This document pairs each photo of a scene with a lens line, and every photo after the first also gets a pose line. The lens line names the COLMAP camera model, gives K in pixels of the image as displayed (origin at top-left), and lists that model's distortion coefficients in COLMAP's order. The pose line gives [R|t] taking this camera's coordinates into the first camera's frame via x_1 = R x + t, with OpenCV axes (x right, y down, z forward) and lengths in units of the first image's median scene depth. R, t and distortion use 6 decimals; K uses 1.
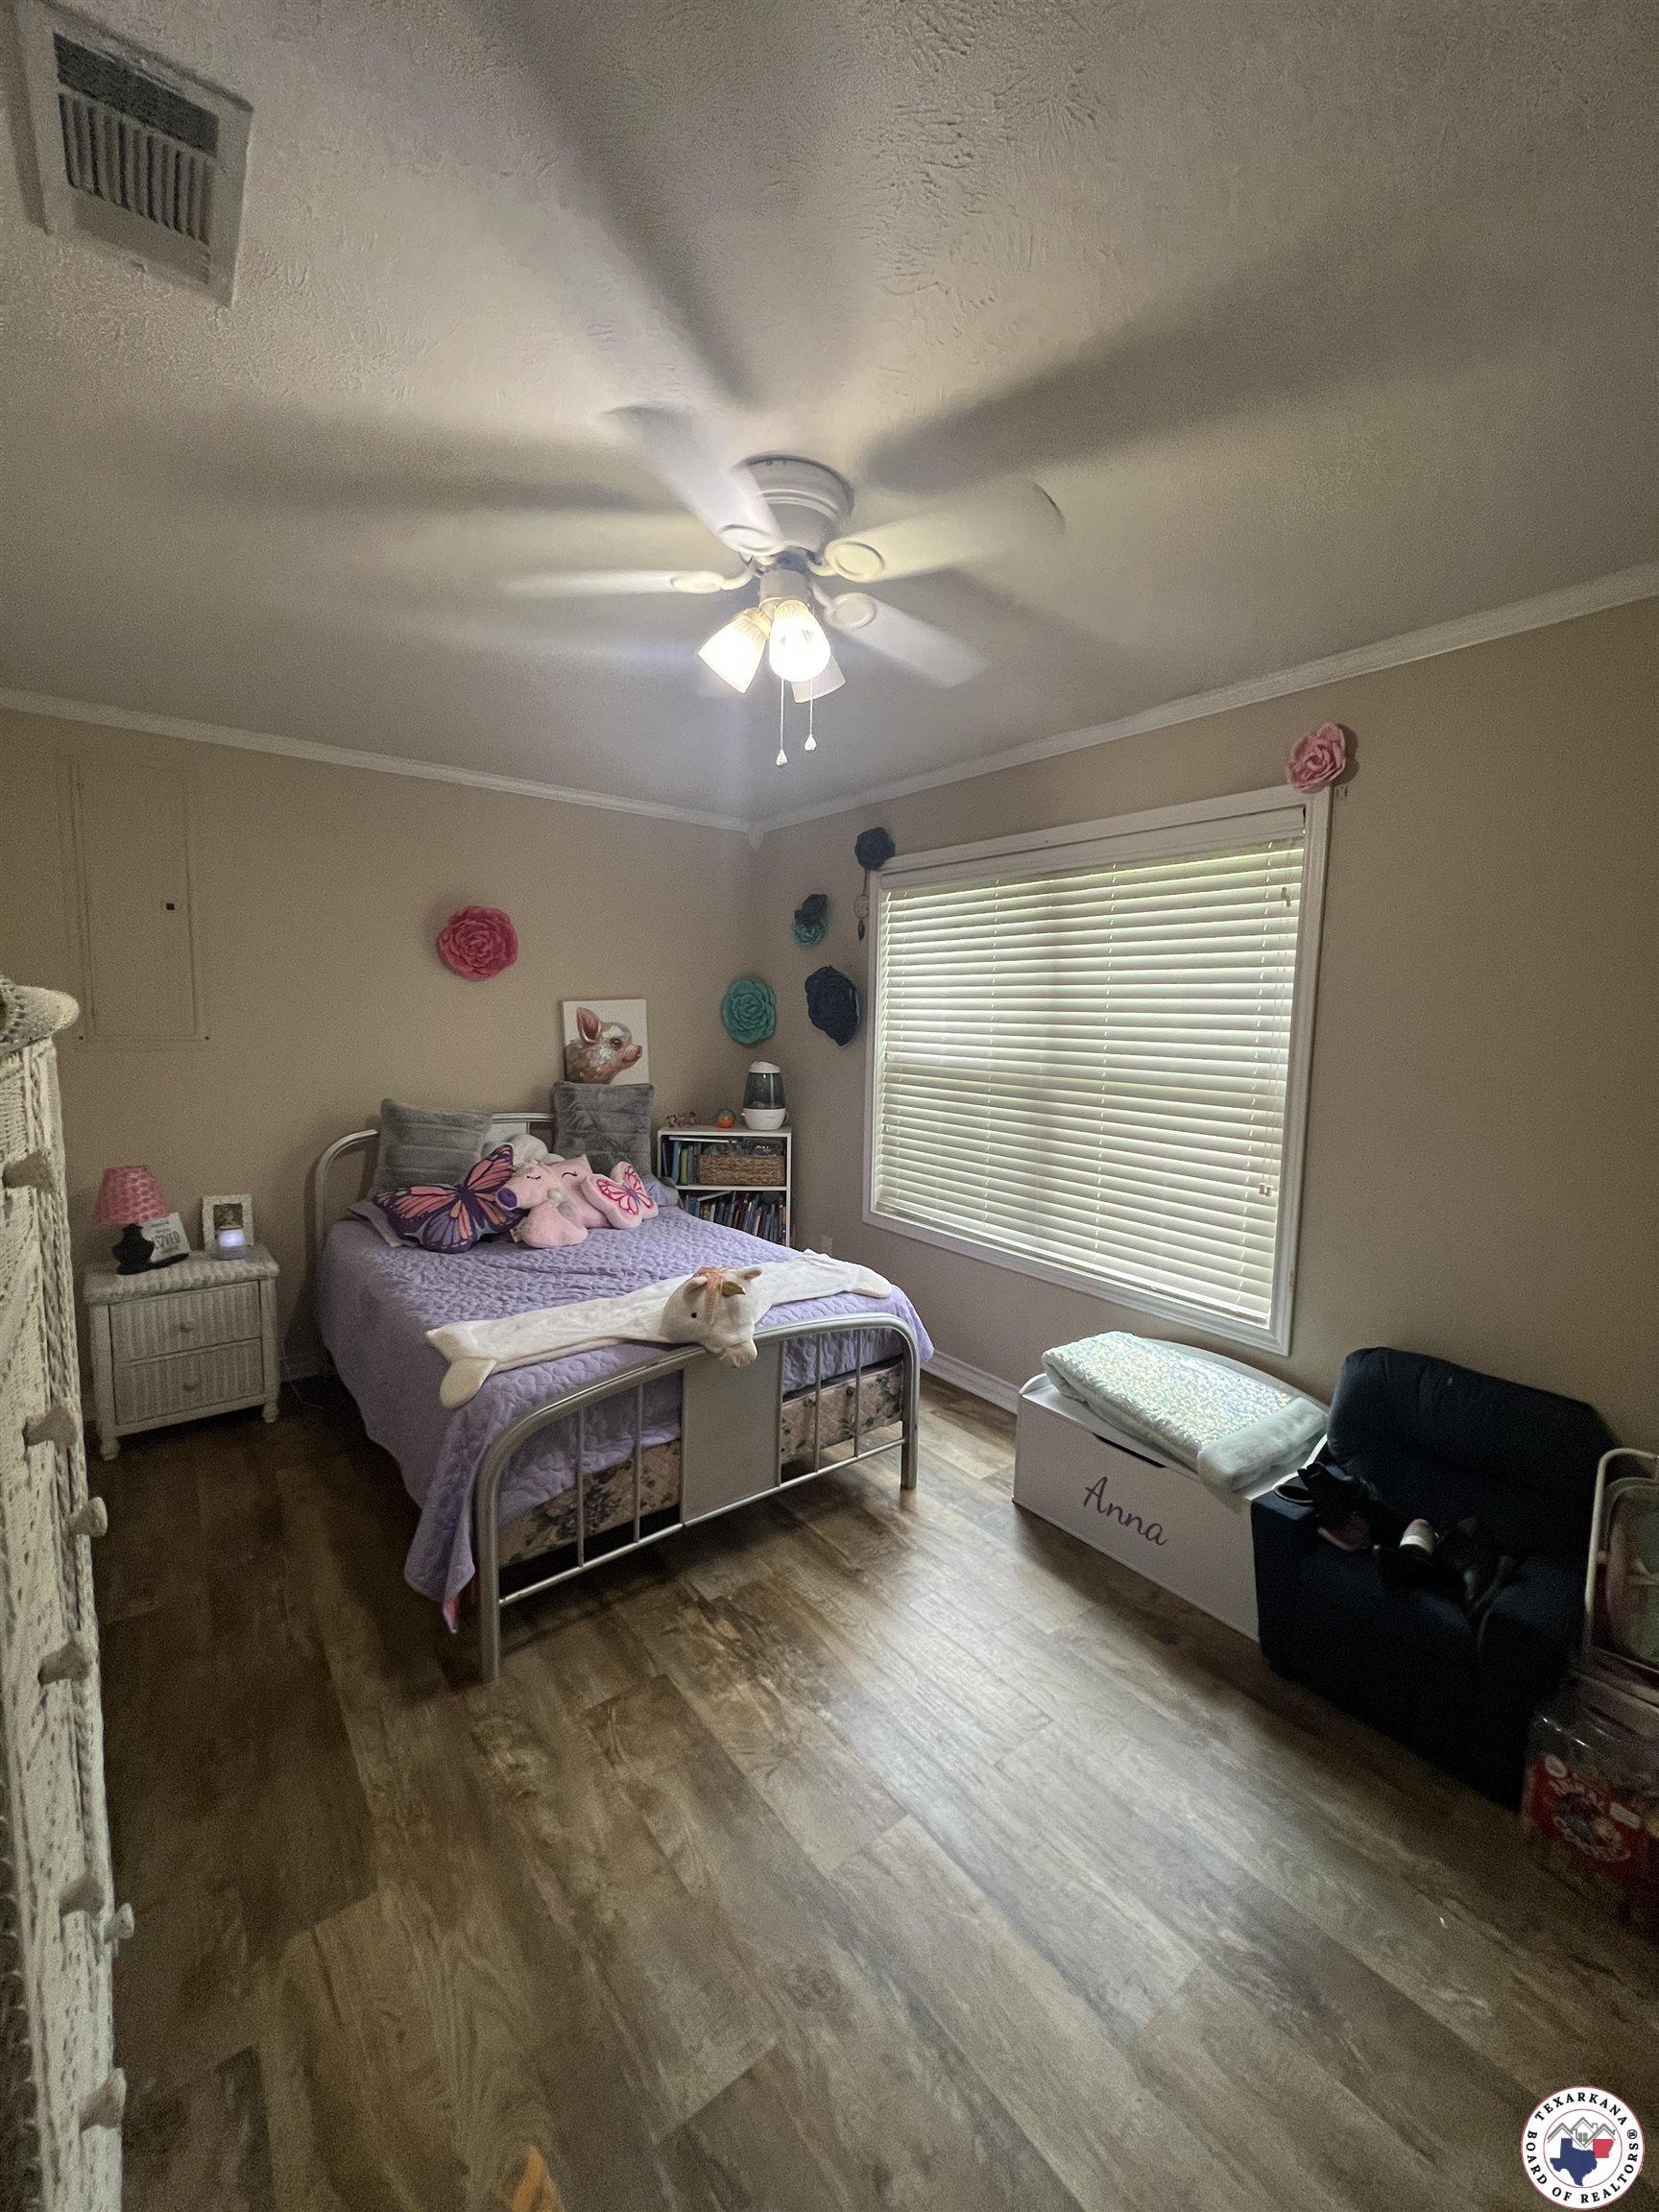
lens RADIAL K [[882.7, 0, 837.2], [0, 882.7, 1100.6], [0, 0, 1]] dist [-0.002795, 0.000121]
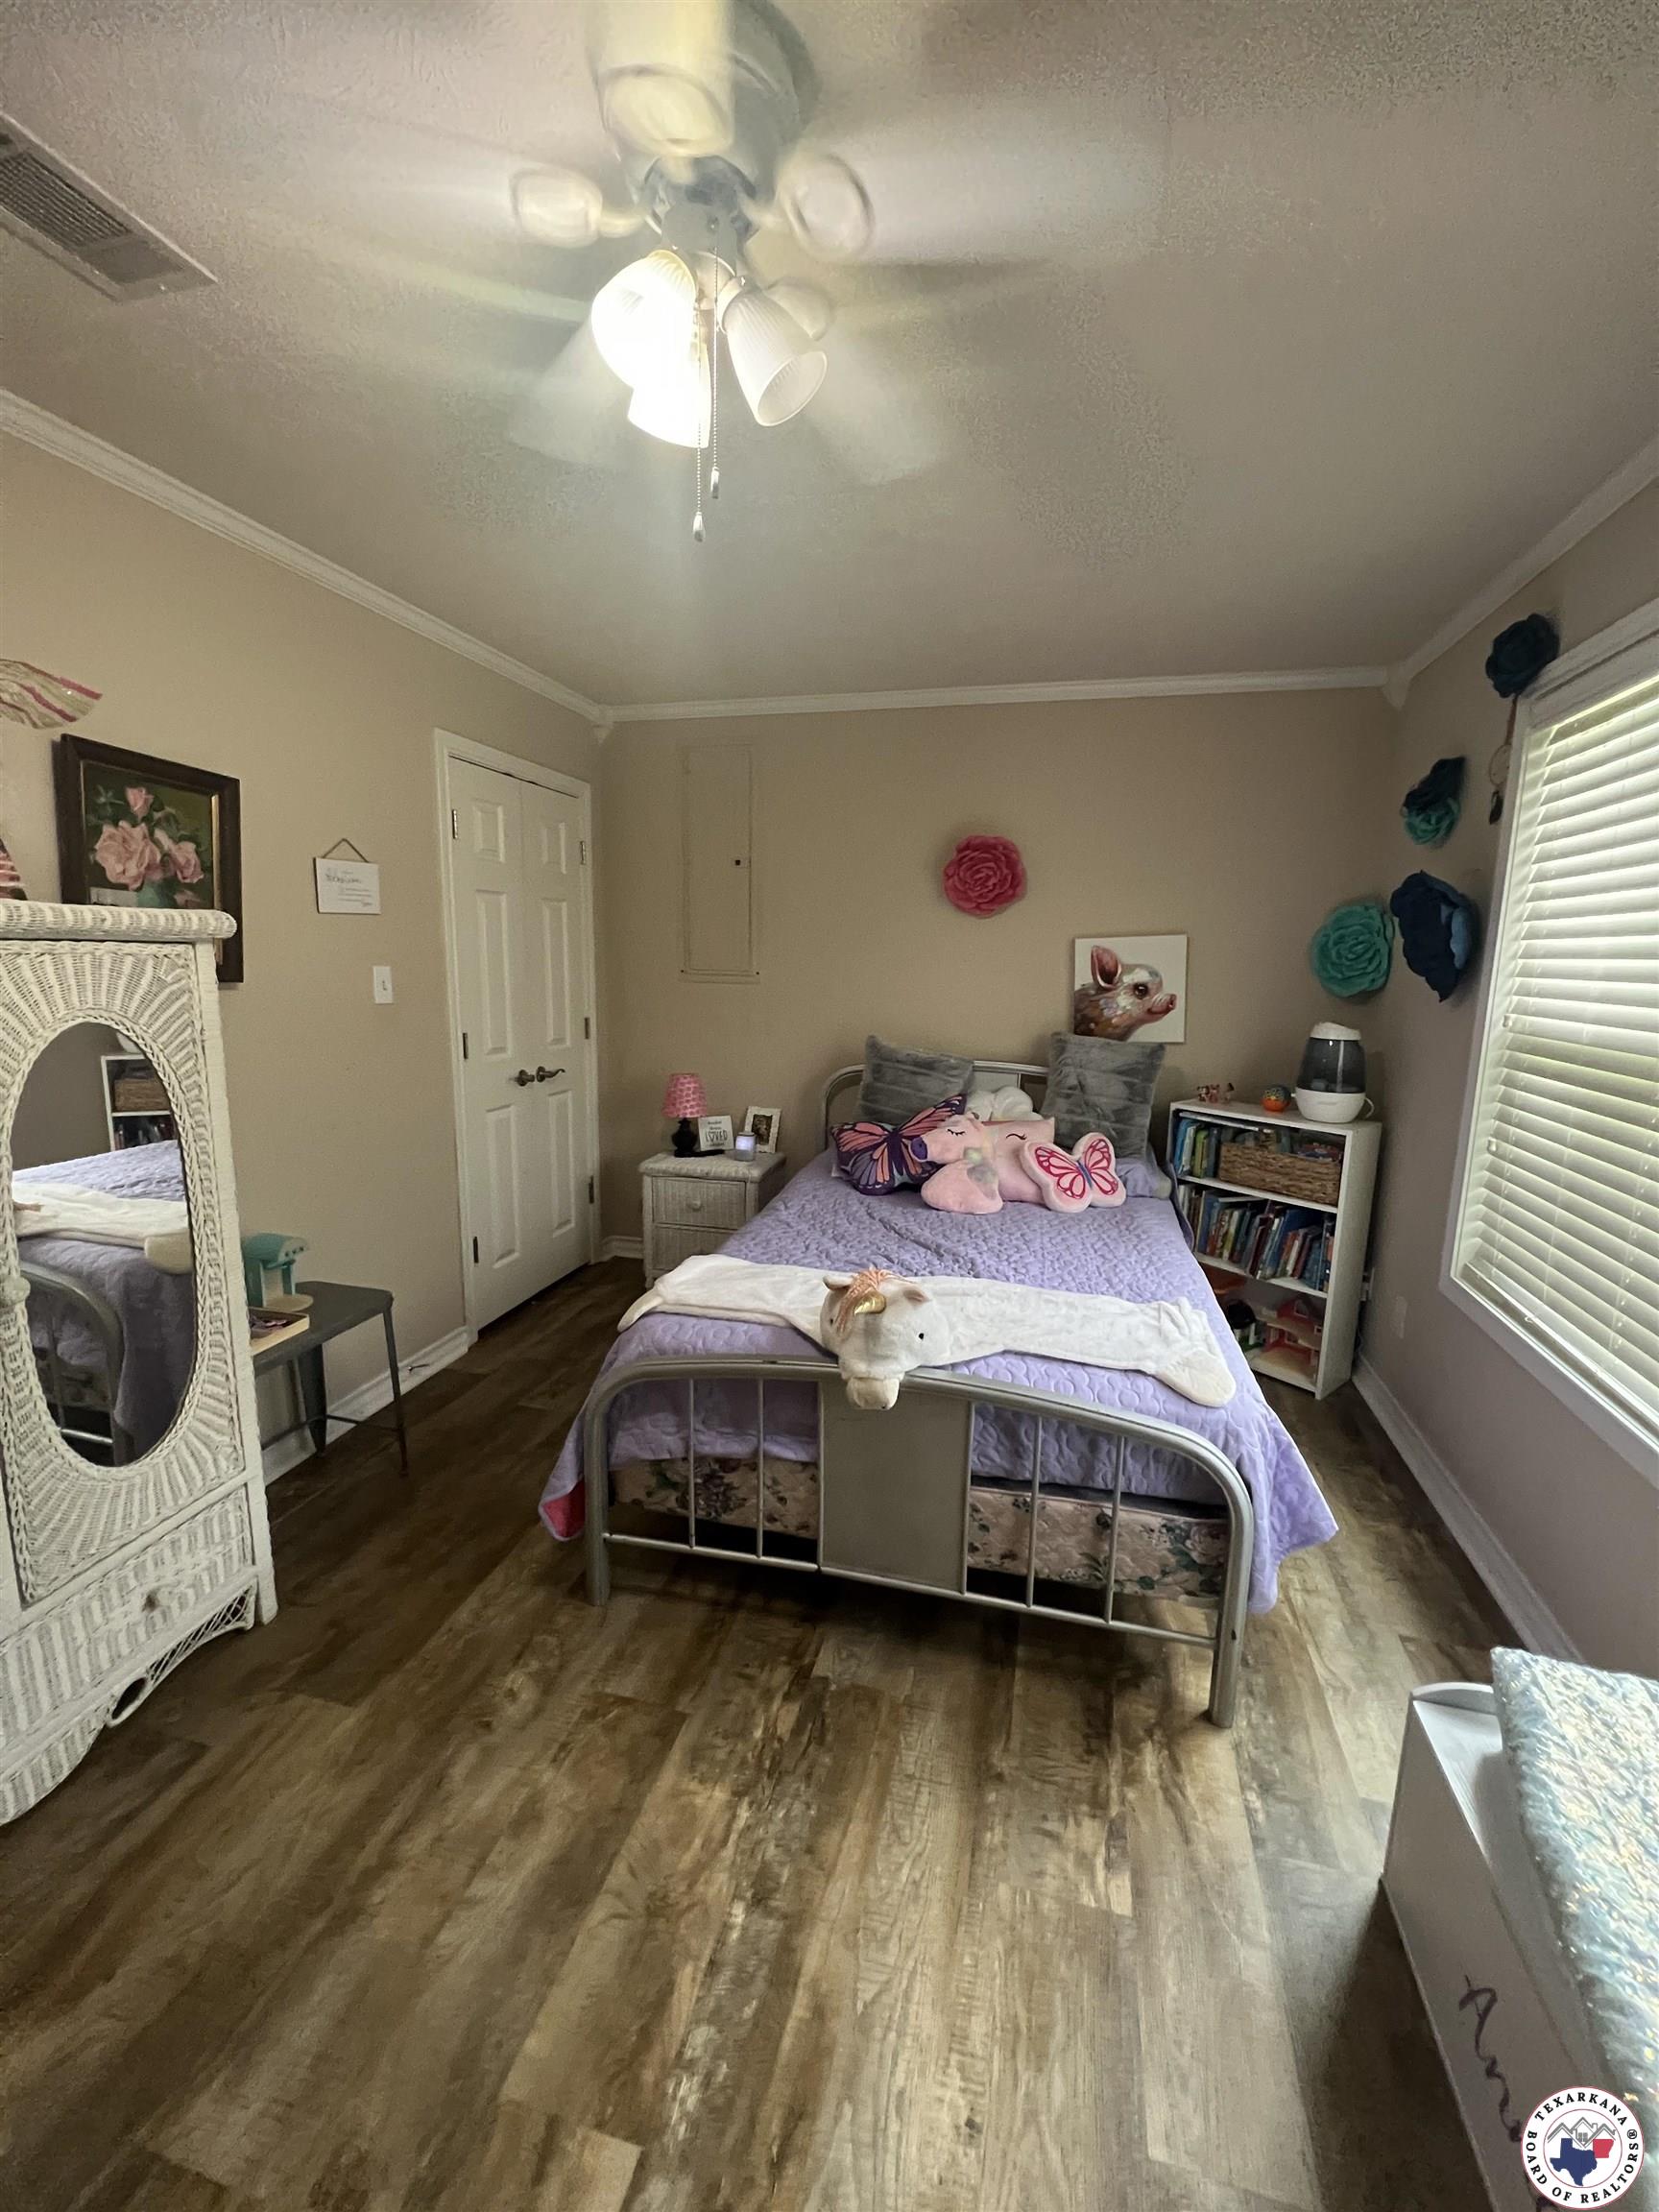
lens RADIAL K [[882.7, 0, 832.5], [0, 882.7, 1102.6], [0, 0, 1]] dist [-0.002795, 0.000121]
pose [[0.609331, 0.124509, -0.783079, 0.331182], [-0.086327, 0.992141, 0.090576, -0.016244], [0.788202, 0.012410, 0.615291, 0.399802]]
